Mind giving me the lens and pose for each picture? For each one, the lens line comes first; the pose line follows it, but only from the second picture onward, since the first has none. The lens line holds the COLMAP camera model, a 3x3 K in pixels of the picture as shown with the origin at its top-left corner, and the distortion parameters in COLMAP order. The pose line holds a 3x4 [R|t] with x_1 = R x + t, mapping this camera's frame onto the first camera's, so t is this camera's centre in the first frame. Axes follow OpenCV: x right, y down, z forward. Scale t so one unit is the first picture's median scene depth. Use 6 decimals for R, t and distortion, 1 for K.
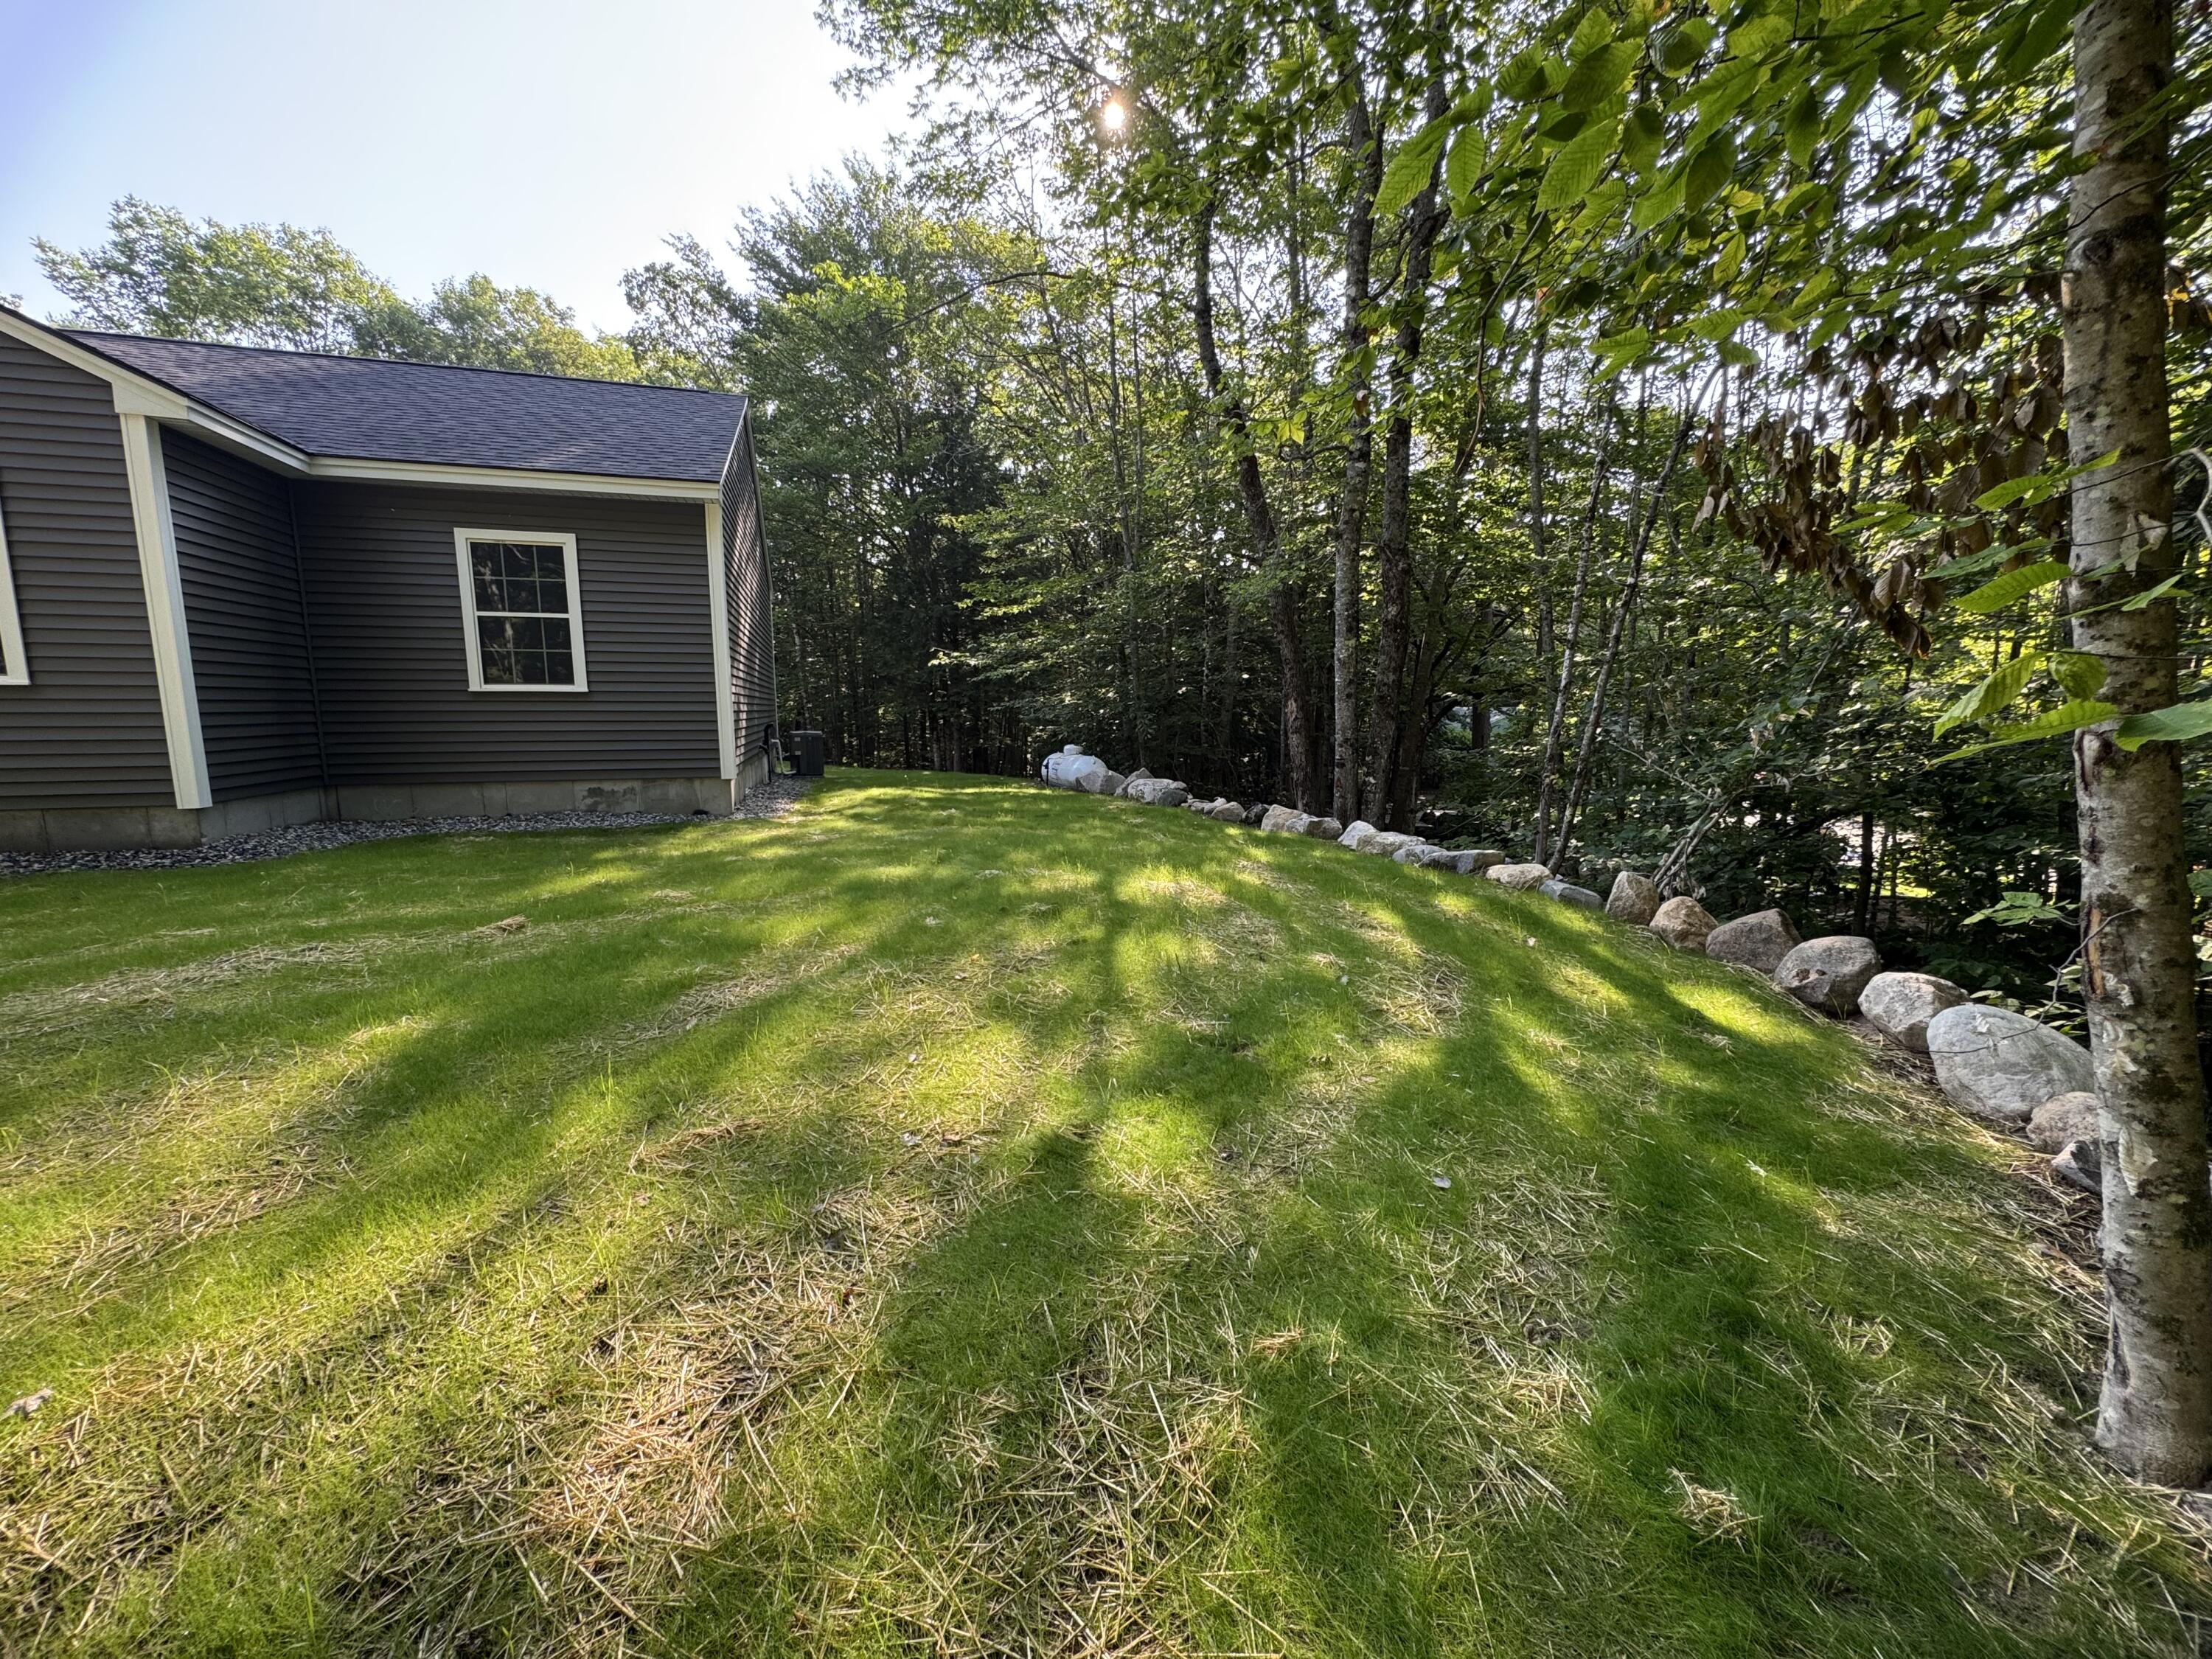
lens RADIAL K [[880.5, 0, 1097.8], [0, 880.5, 824.7], [0, 0, 1]] dist [0.001889, 0.000209]
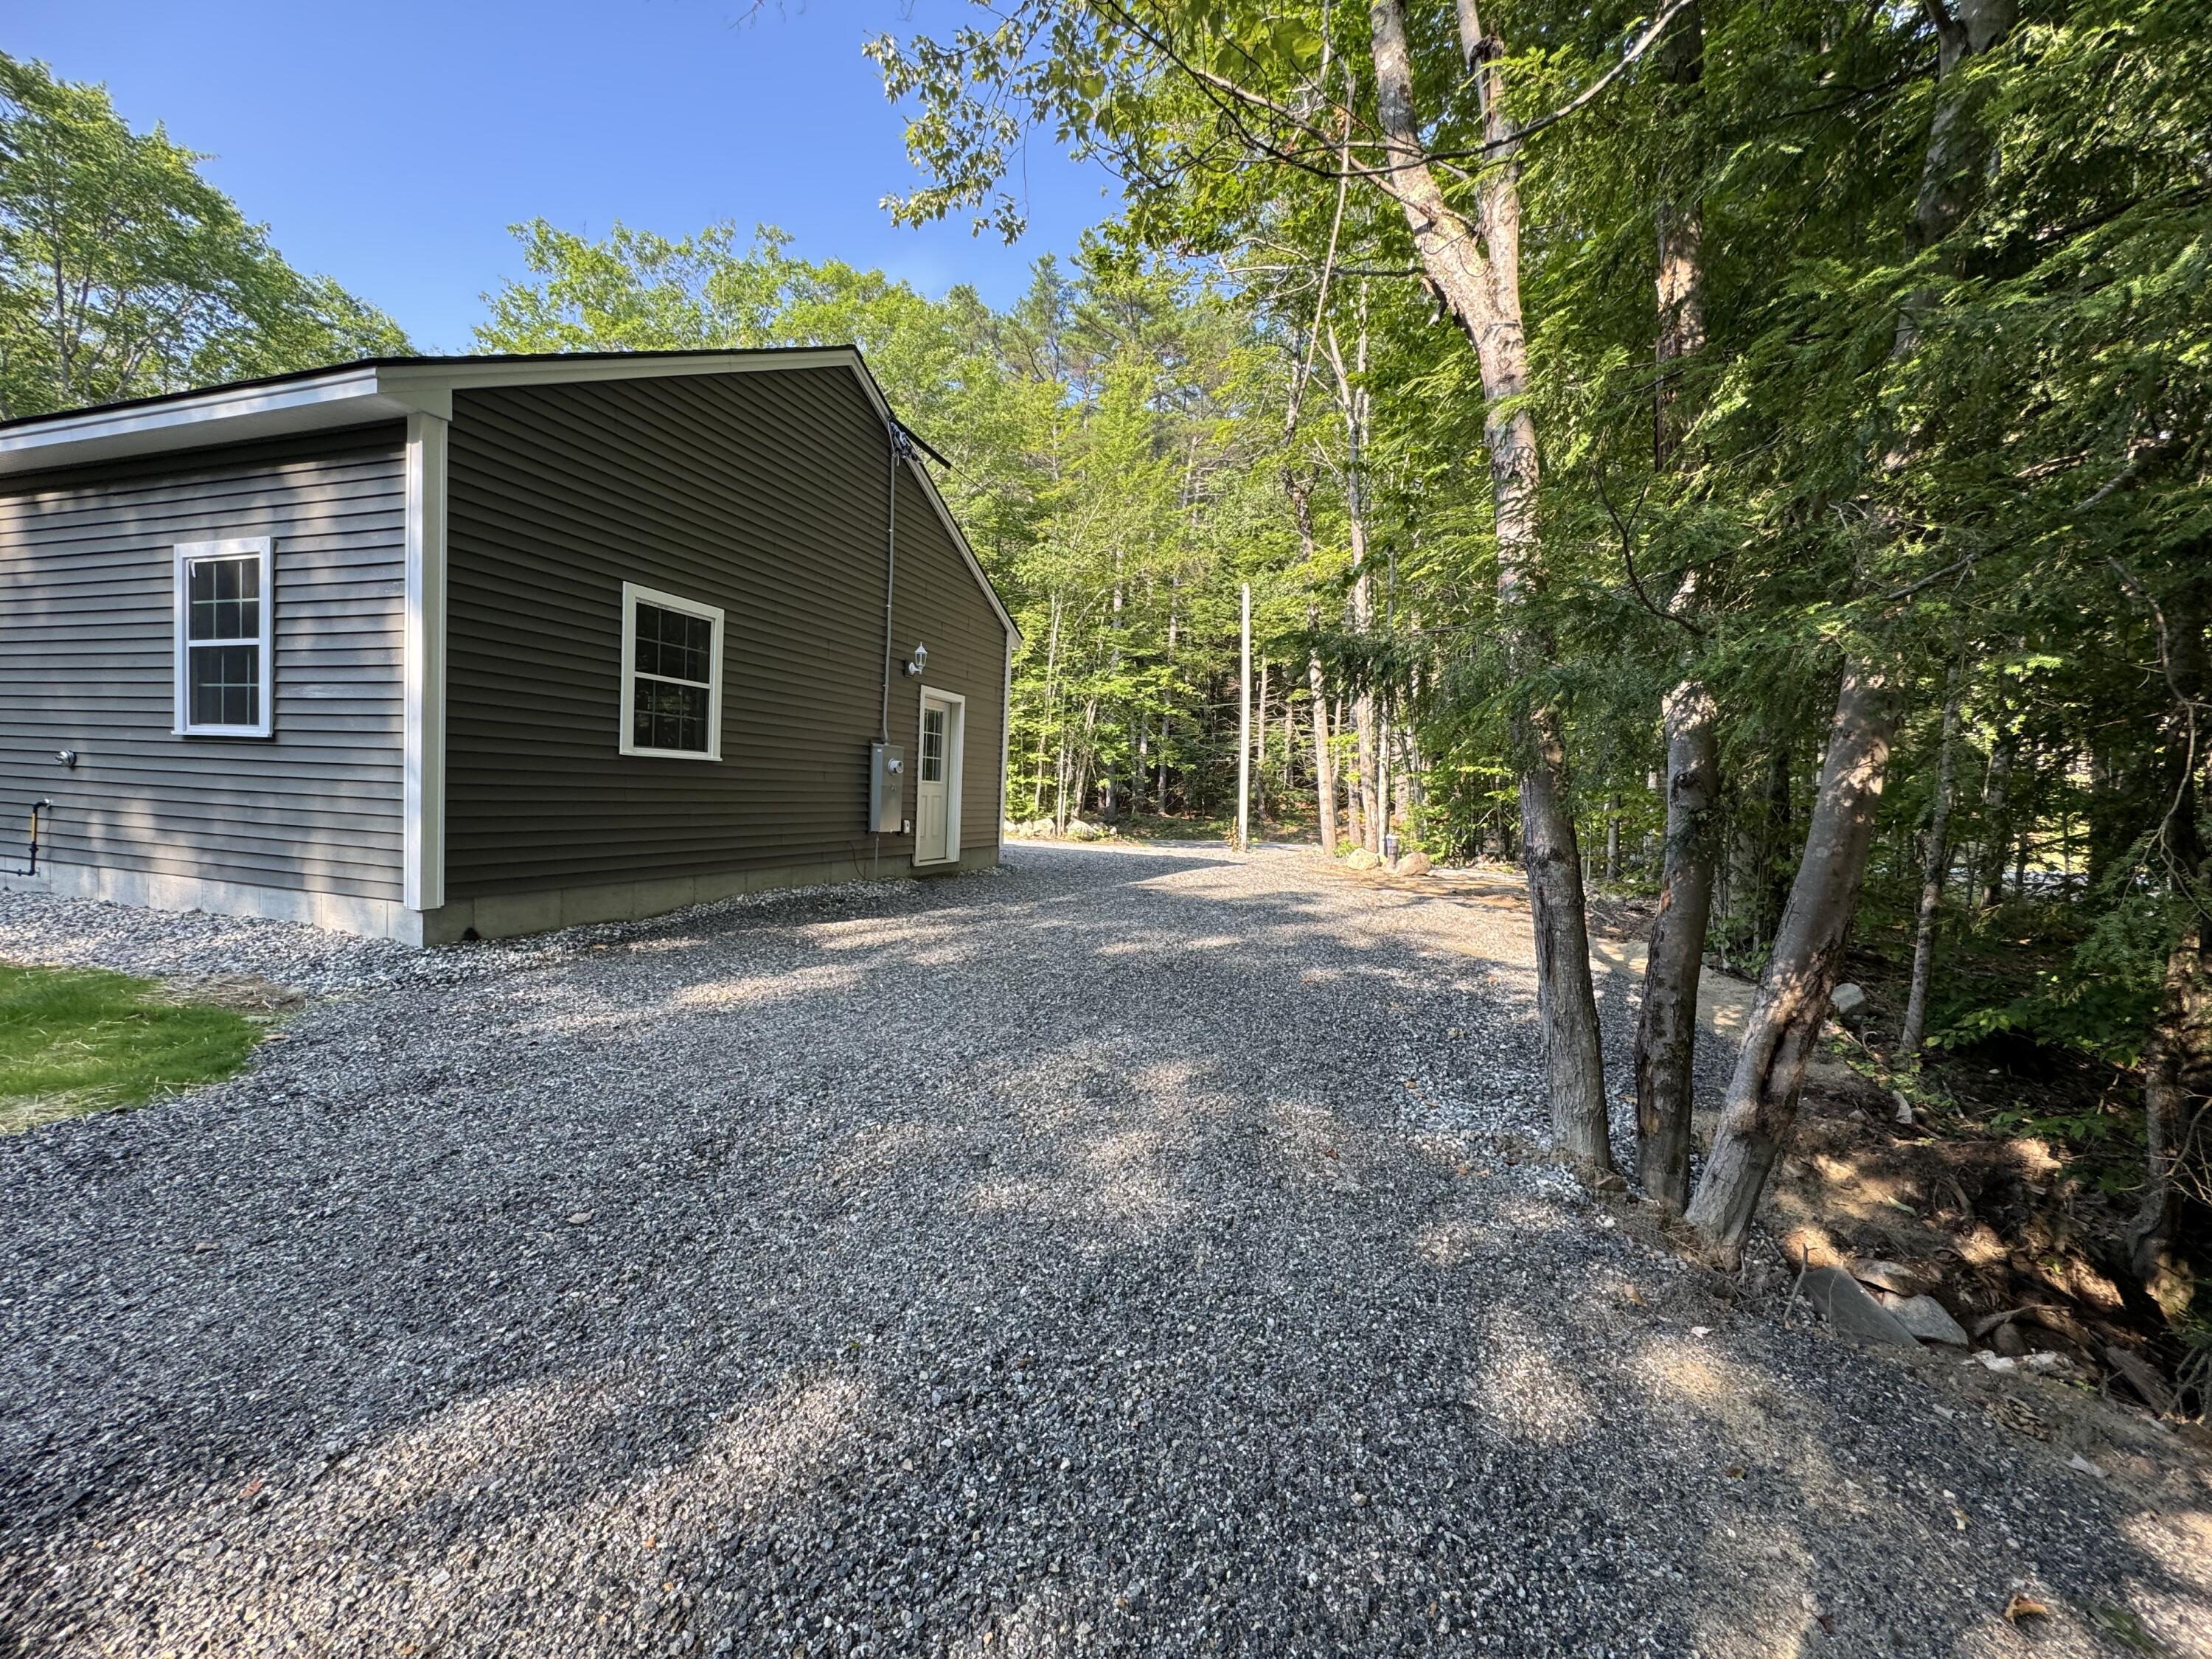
lens RADIAL K [[880.5, 0, 1107.1], [0, 880.5, 819.0], [0, 0, 1]] dist [0.001889, 0.000209]
pose [[0.574829, -0.016960, 0.818098, -1.184696], [0.081201, 0.996033, -0.036406, -0.006393], [-0.814235, 0.087357, 0.573925, 0.041996]]
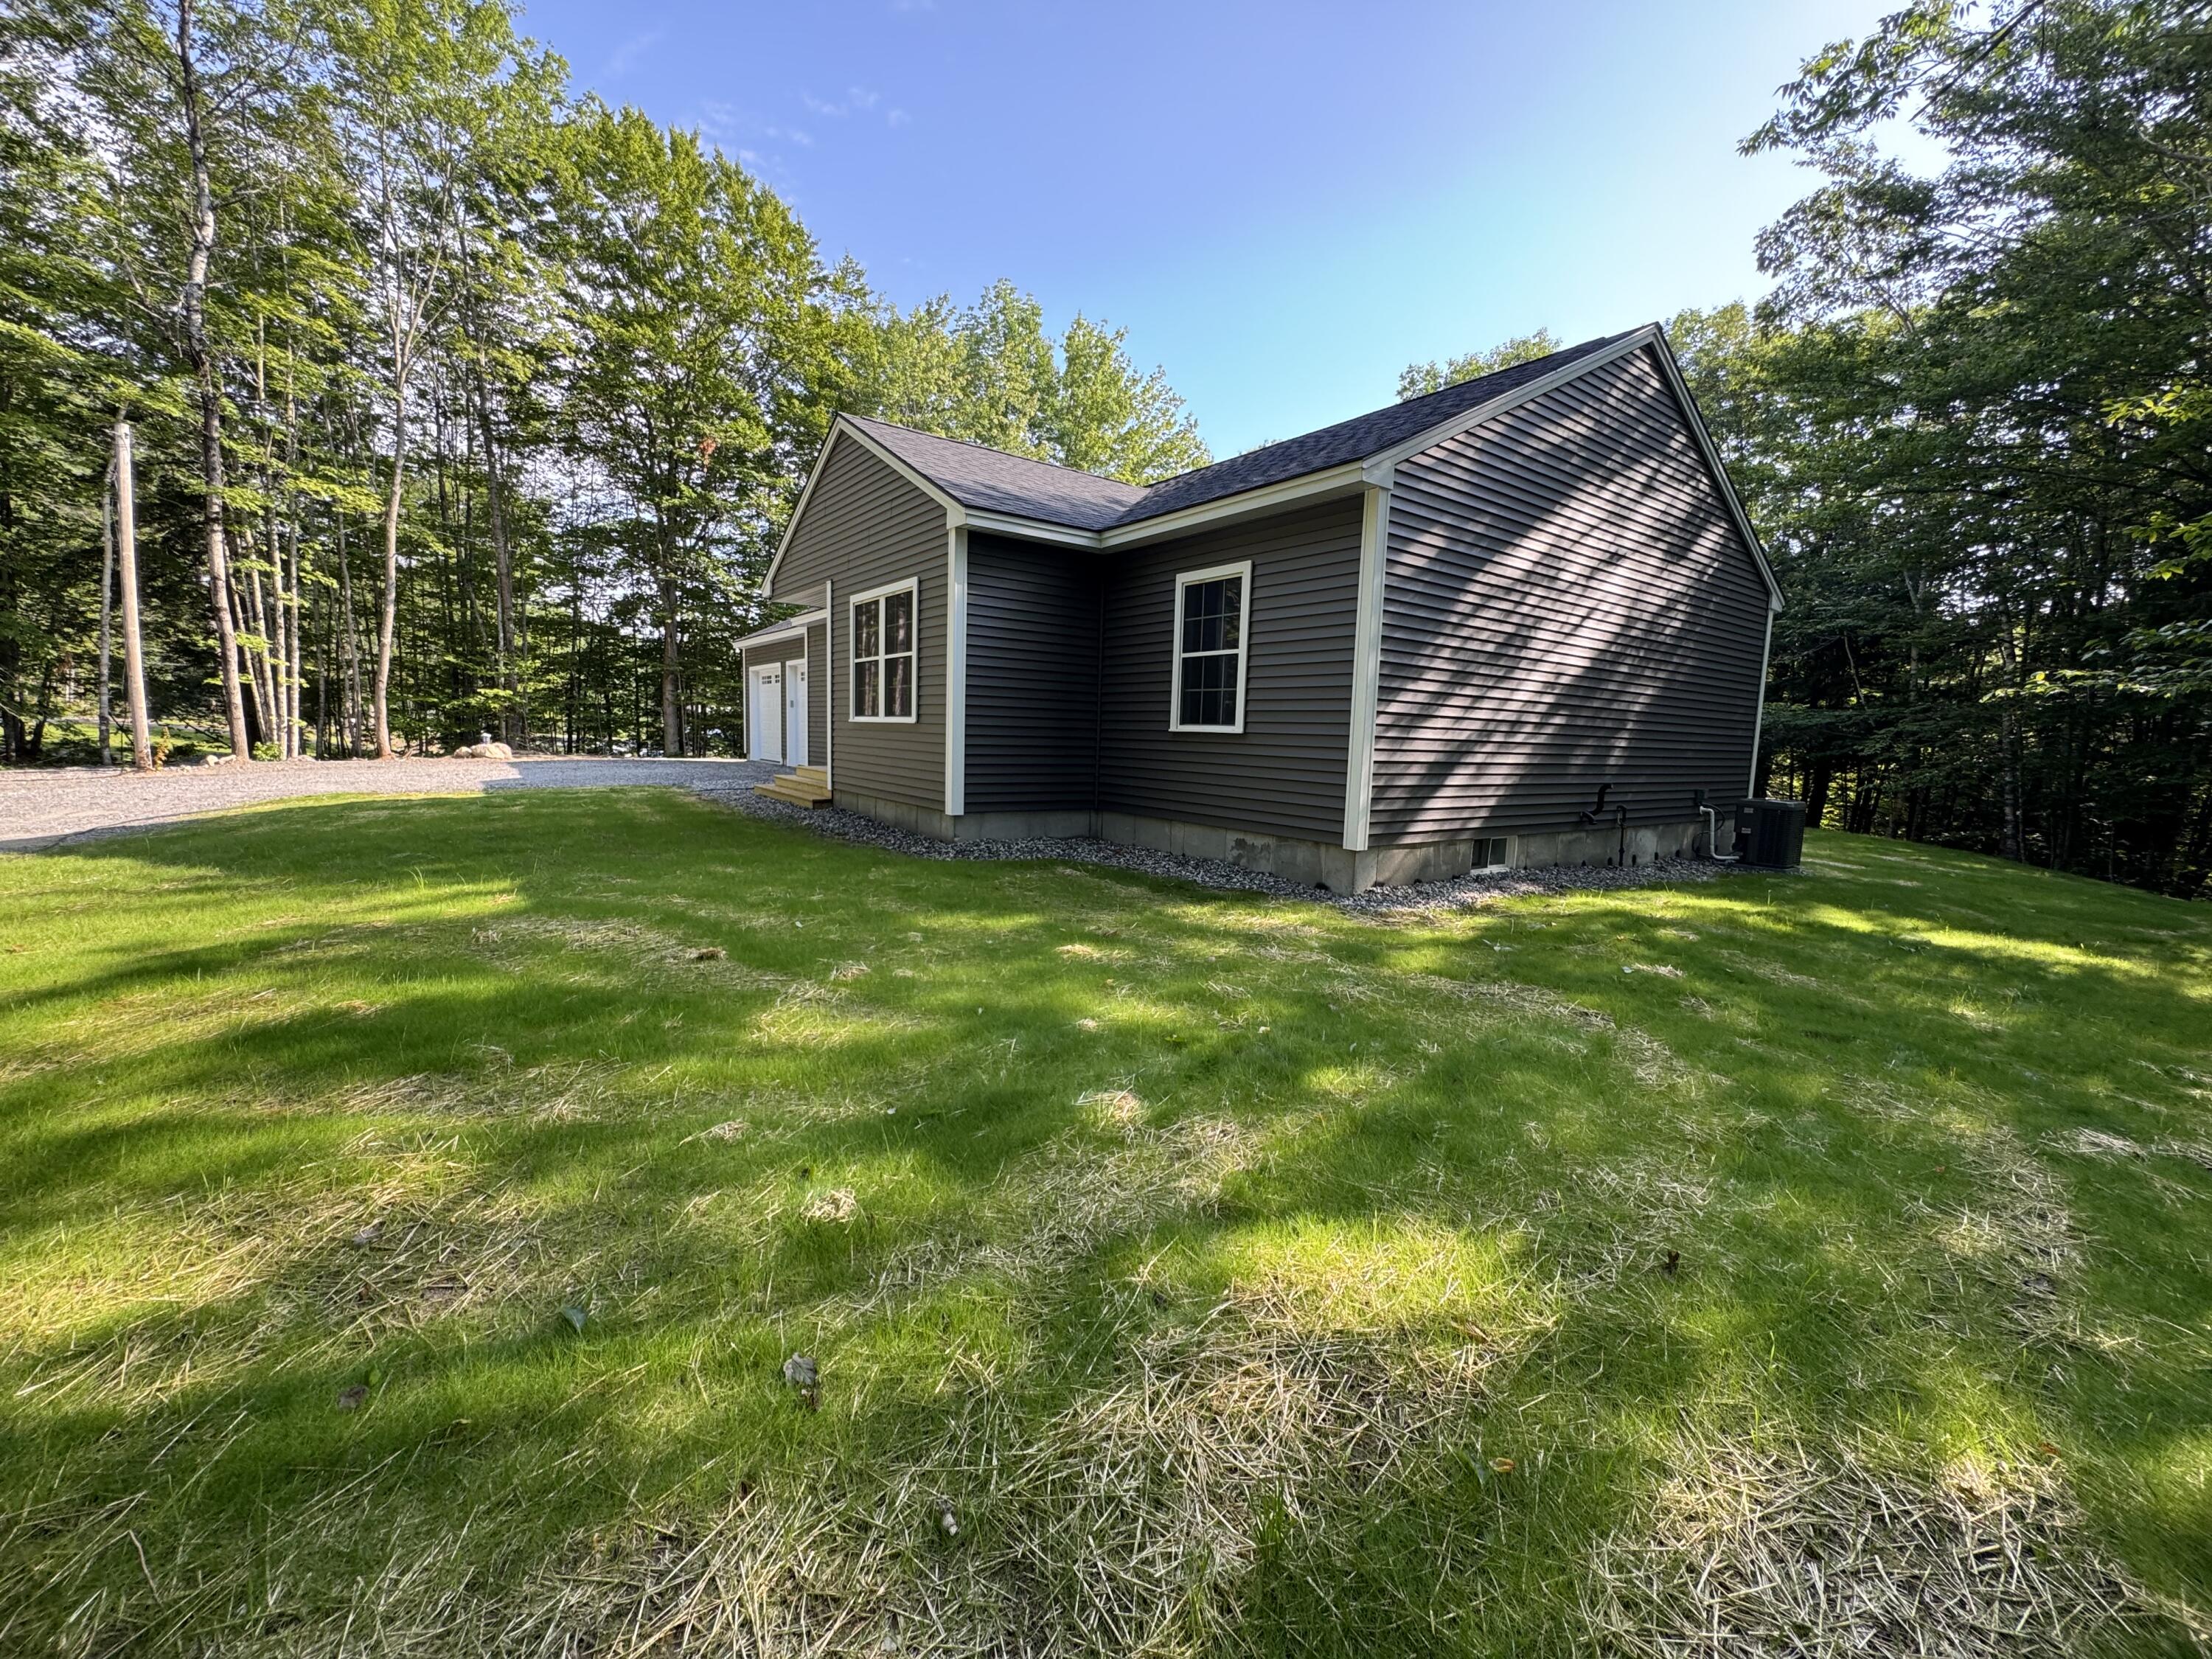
lens RADIAL K [[880.5, 0, 1098.1], [0, 880.5, 842.9], [0, 0, 1]] dist [0.001889, 0.000209]
pose [[0.334158, 0.123081, -0.934446, 0.236191], [-0.160068, 0.984445, 0.072427, -0.083885], [0.928825, 0.125373, 0.348662, 0.573202]]
